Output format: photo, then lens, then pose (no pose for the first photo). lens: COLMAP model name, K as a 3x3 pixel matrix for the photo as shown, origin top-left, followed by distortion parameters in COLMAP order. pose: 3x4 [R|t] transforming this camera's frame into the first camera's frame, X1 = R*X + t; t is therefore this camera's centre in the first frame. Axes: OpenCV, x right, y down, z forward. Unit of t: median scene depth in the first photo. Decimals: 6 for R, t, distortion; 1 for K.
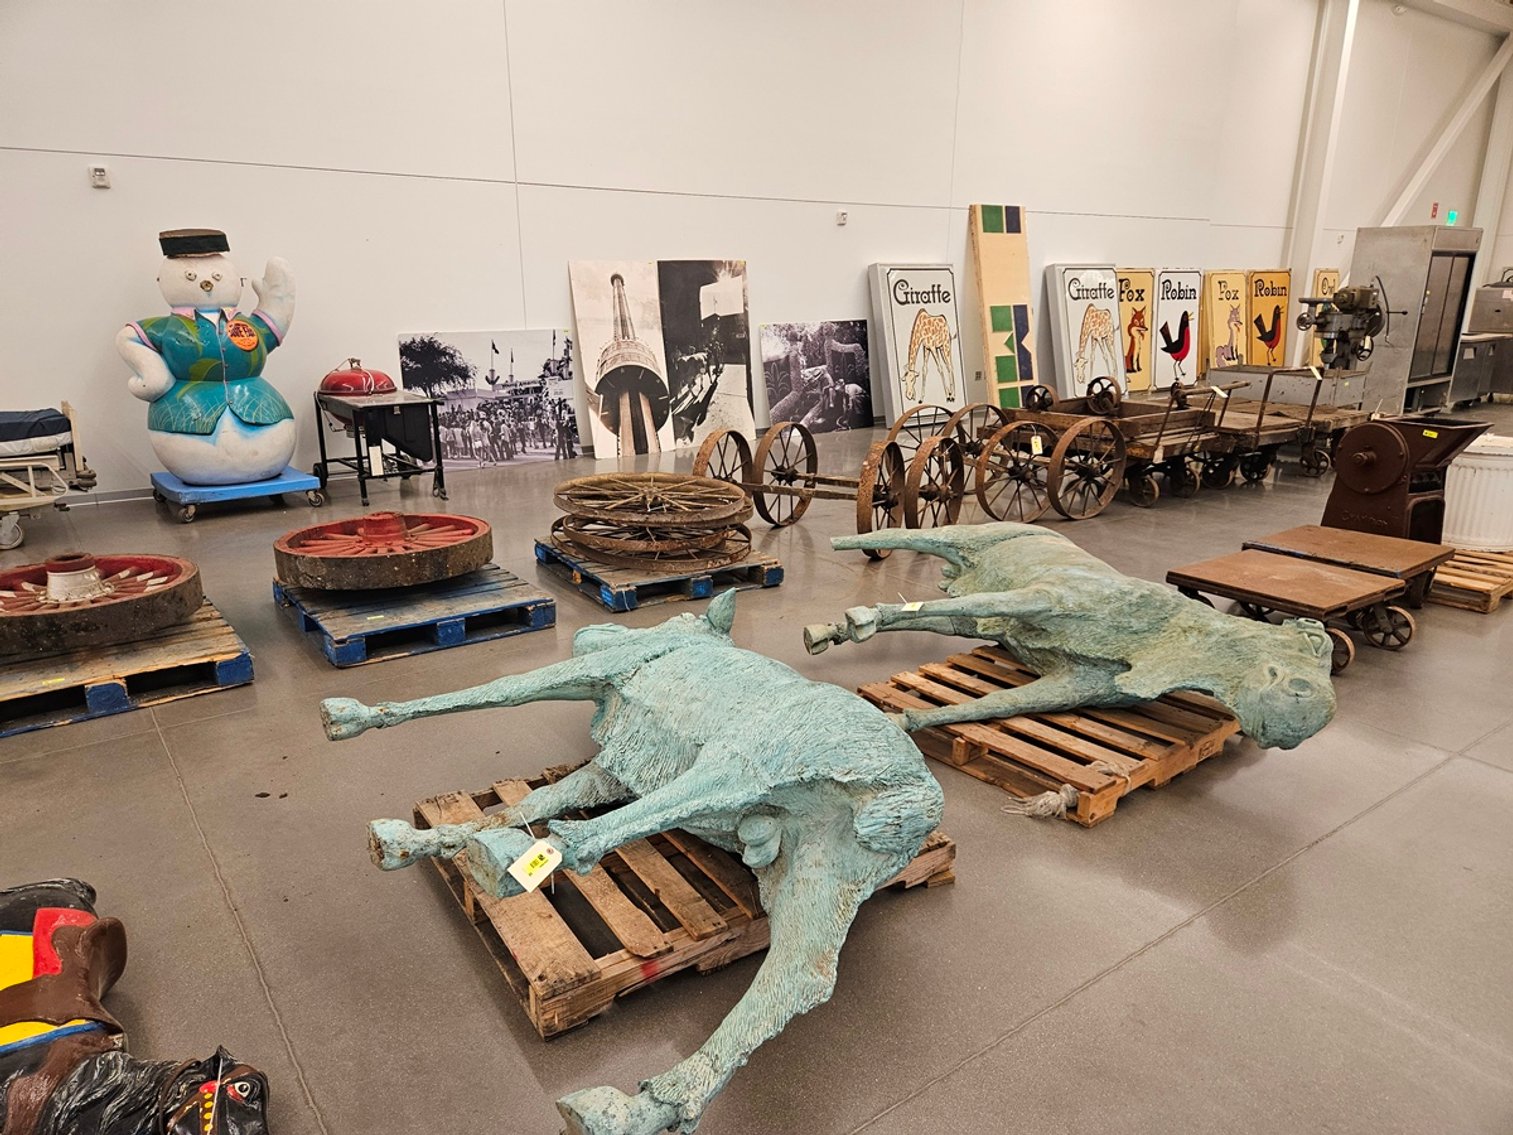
lens RADIAL K [[1001.6, 0, 756.5], [0, 1001.6, 567.5], [0, 0, 1]] dist [0.065015, -0.063494]
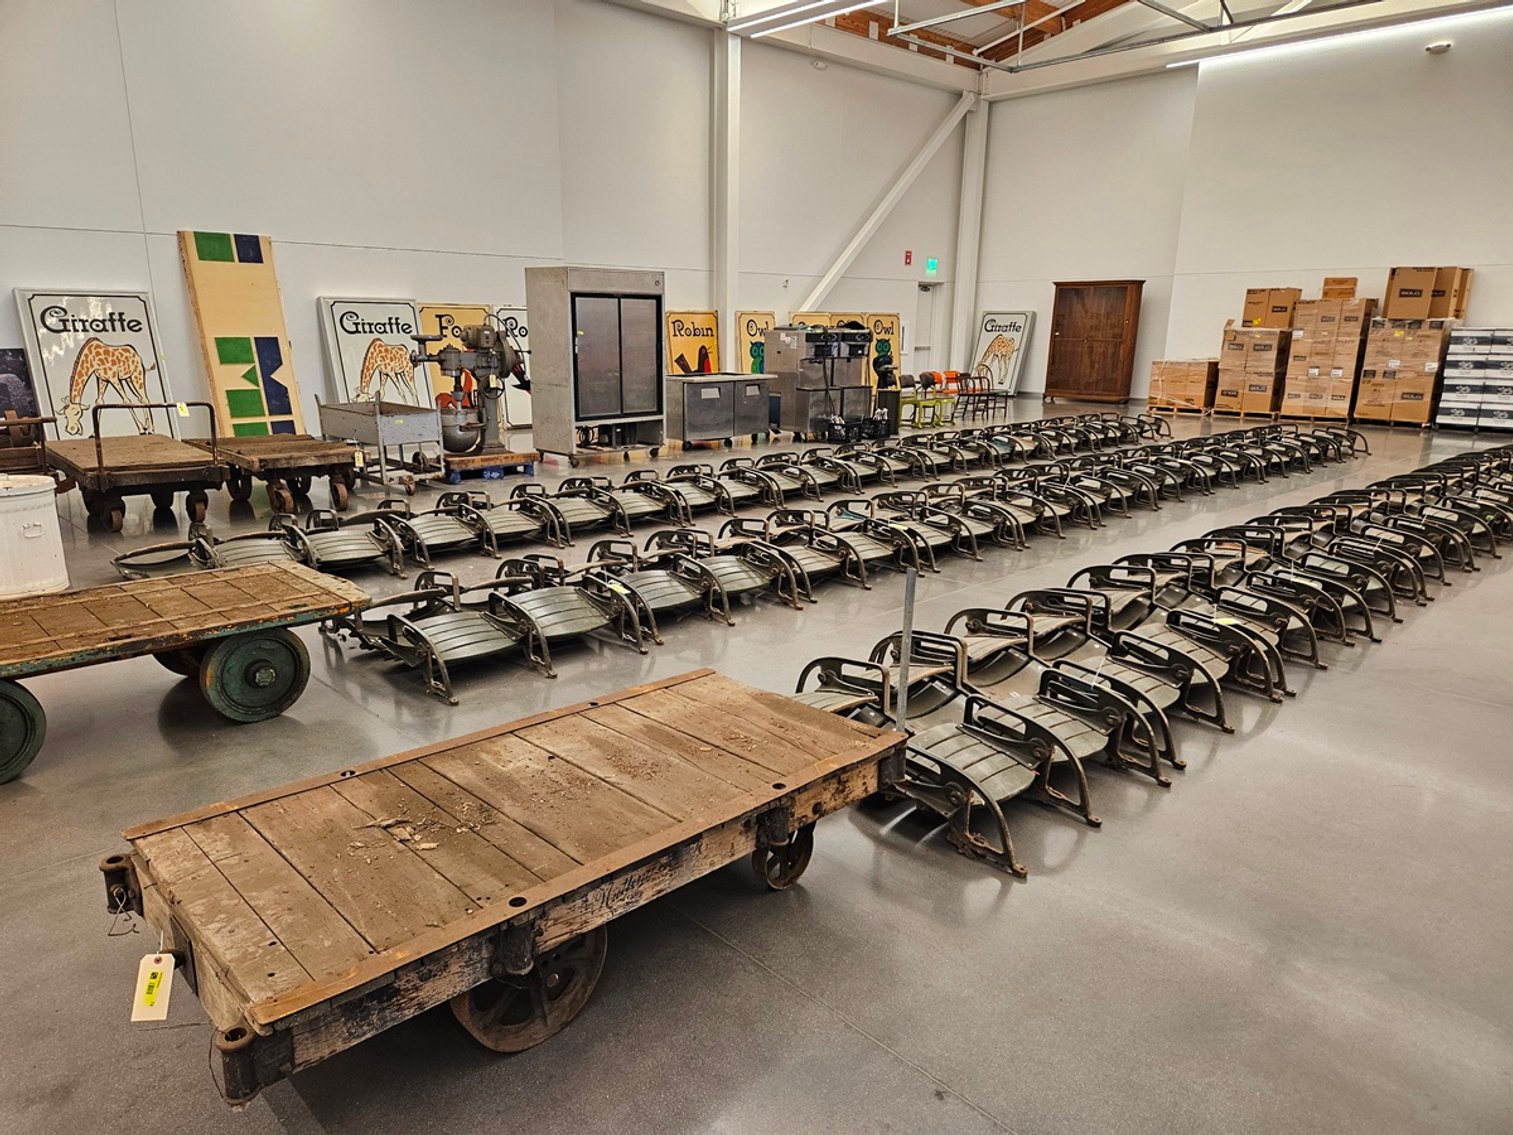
lens RADIAL K [[1001.6, 0, 756.5], [0, 1001.6, 567.5], [0, 0, 1]] dist [0.065015, -0.063494]
pose [[0.981864, -0.028161, 0.187484, 0.536176], [0.033976, 0.999034, -0.027876, 0.000846], [-0.186518, 0.033740, 0.981872, -0.024144]]
